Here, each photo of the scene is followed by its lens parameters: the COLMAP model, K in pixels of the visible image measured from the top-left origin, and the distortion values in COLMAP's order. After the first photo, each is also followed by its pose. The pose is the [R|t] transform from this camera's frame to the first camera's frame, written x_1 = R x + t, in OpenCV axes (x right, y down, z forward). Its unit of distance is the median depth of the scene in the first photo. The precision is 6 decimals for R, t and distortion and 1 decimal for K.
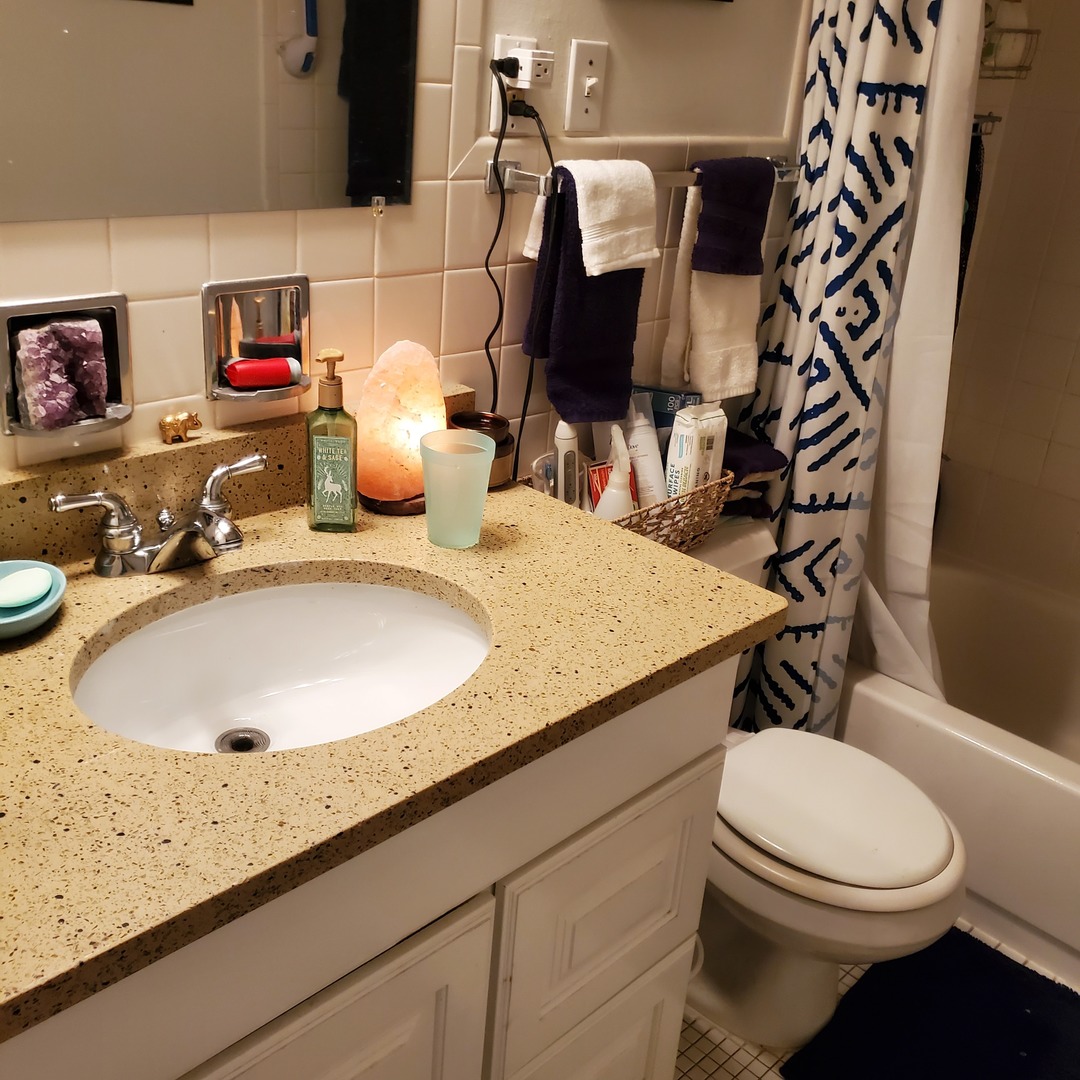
lens RADIAL K [[1102.7, 0, 521.5], [0, 1102.7, 513.8], [0, 0, 1]] dist [0.004105, -0.001359]
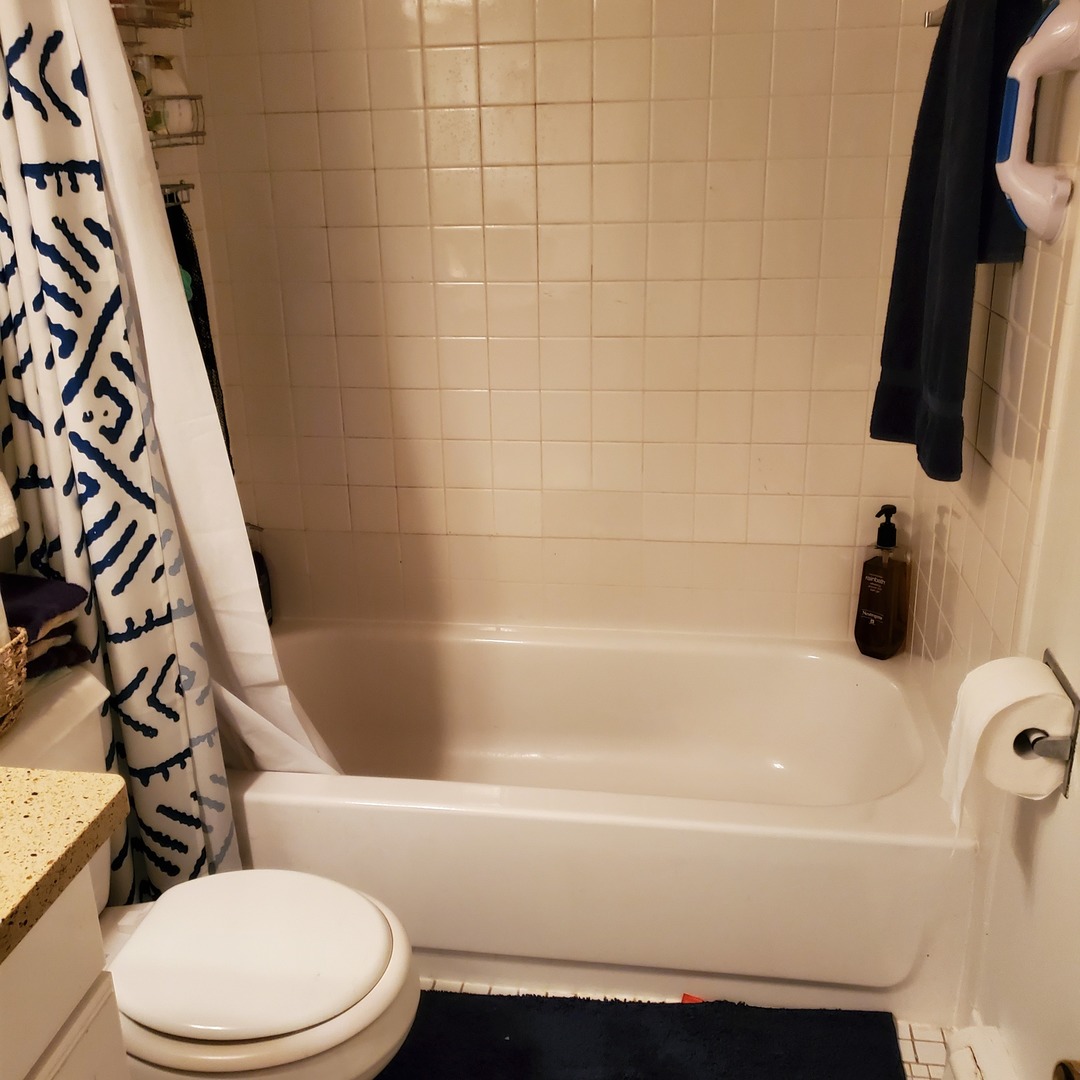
lens RADIAL K [[1102.7, 0, 521.5], [0, 1102.7, 513.8], [0, 0, 1]] dist [0.004105, -0.001359]
pose [[0.788275, -0.282179, 0.546806, 0.054861], [0.316242, 0.948091, 0.033368, -0.027819], [-0.527838, 0.146620, 0.836594, 0.085949]]
